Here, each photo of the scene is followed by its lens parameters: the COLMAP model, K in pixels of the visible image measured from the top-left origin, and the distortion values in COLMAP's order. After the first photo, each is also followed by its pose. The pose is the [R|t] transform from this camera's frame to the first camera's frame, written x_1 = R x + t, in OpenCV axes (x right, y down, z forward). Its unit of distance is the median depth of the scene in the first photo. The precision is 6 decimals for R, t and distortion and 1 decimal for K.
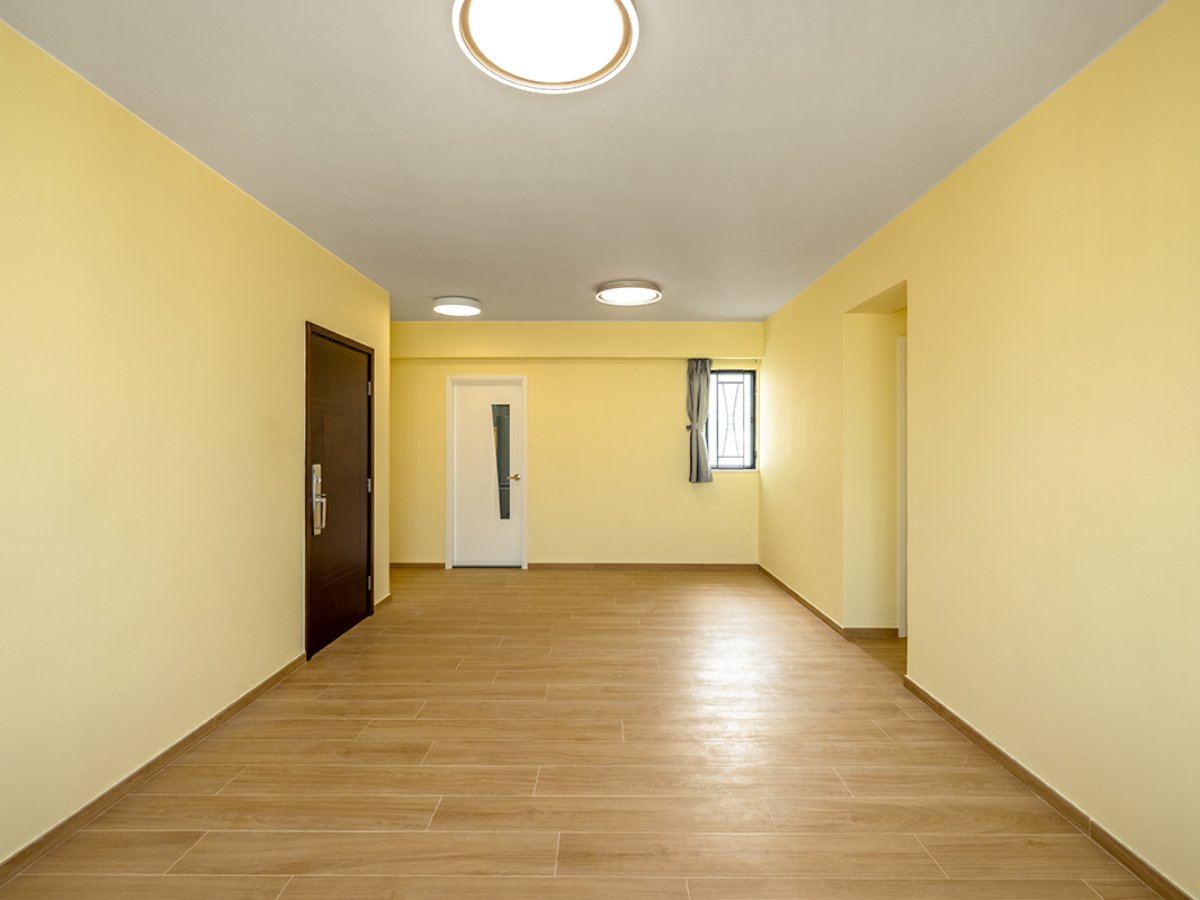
lens RADIAL K [[559.6, 0, 600.0], [0, 559.6, 450.0], [0, 0, 1]] dist [-0.001692, -0.000239]
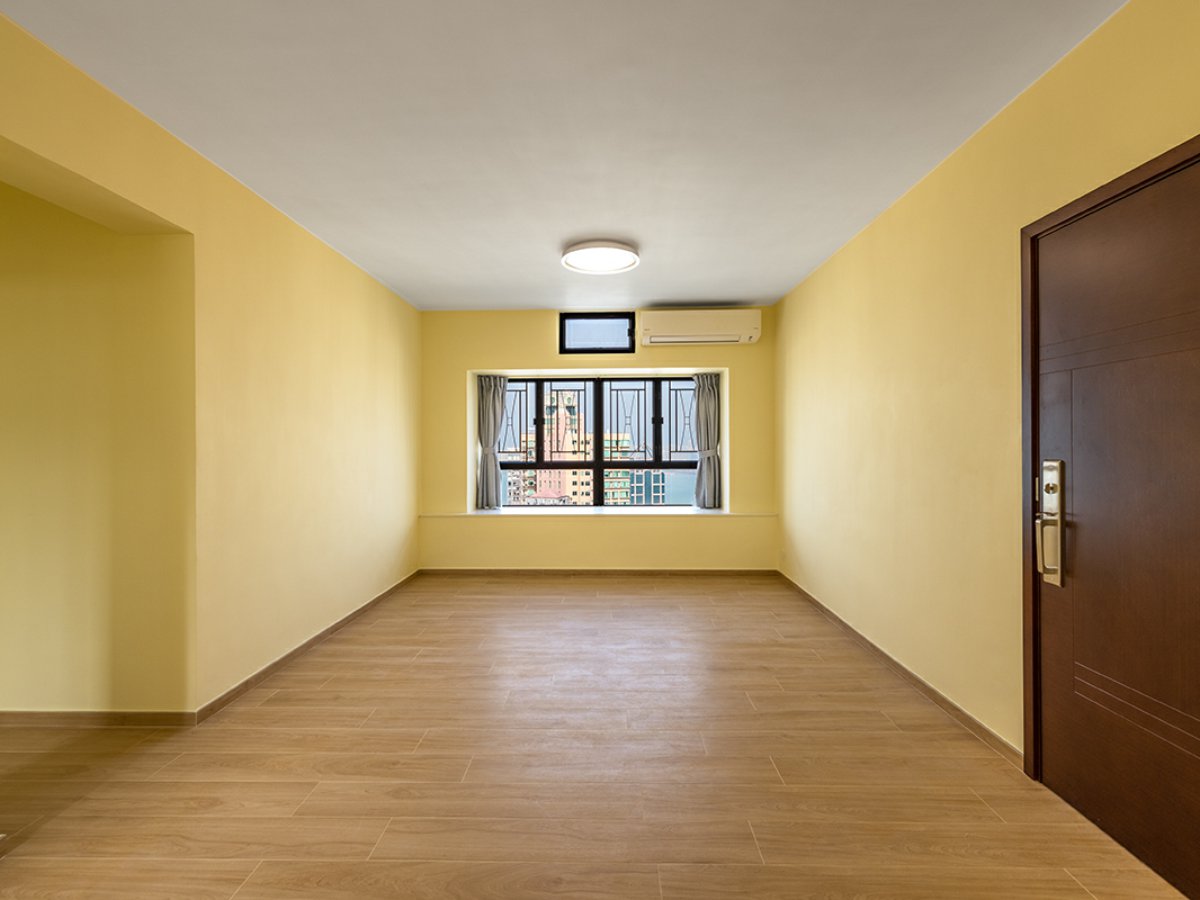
lens RADIAL K [[559.6, 0, 600.0], [0, 559.6, 450.0], [0, 0, 1]] dist [-0.001692, -0.000239]
pose [[-0.999910, 0.003149, 0.013073, -0.070342], [0.003352, 0.999873, 0.015567, 0.006286], [-0.013022, 0.015610, -0.999793, 1.996321]]
